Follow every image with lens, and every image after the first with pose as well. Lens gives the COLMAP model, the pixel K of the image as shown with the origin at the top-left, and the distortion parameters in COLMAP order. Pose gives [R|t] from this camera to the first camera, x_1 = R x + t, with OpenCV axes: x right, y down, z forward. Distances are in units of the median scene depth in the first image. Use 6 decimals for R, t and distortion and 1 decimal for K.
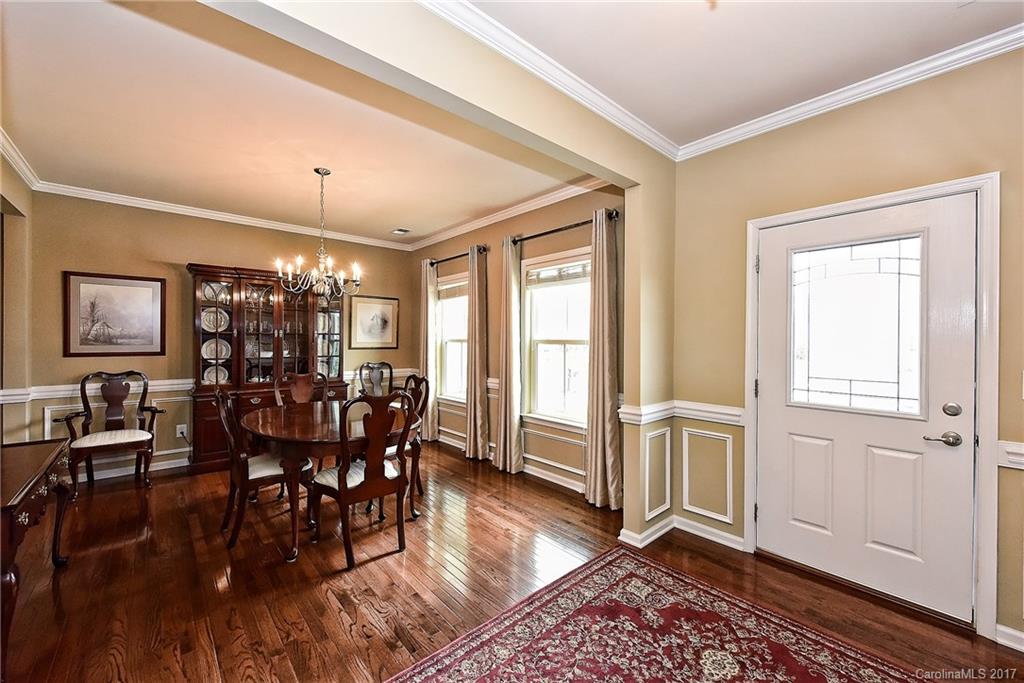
lens RADIAL K [[406.3, 0, 512.0], [0, 406.3, 341.5], [0, 0, 1]] dist [-0.000441, -0.000212]
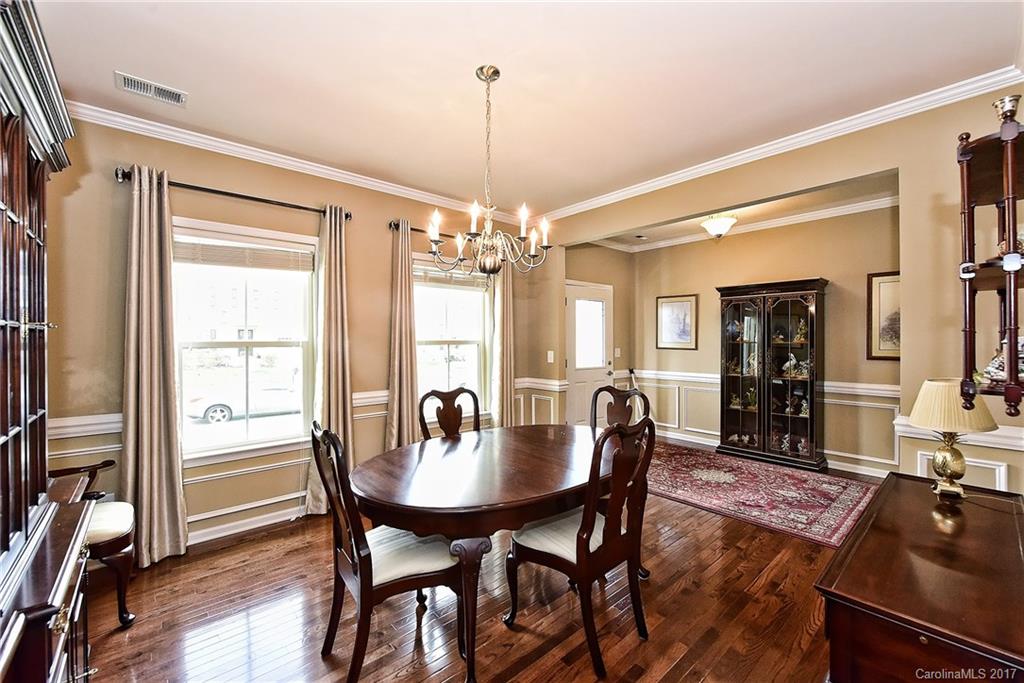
lens RADIAL K [[430.1, 0, 516.1], [0, 430.1, 340.5], [0, 0, 1]] dist [0.006476, 0.000124]
pose [[-0.012064, -0.007045, 0.999902, -1.597957], [0.009289, 0.999931, 0.007158, -0.016853], [-0.999884, 0.009374, -0.011998, 1.359739]]
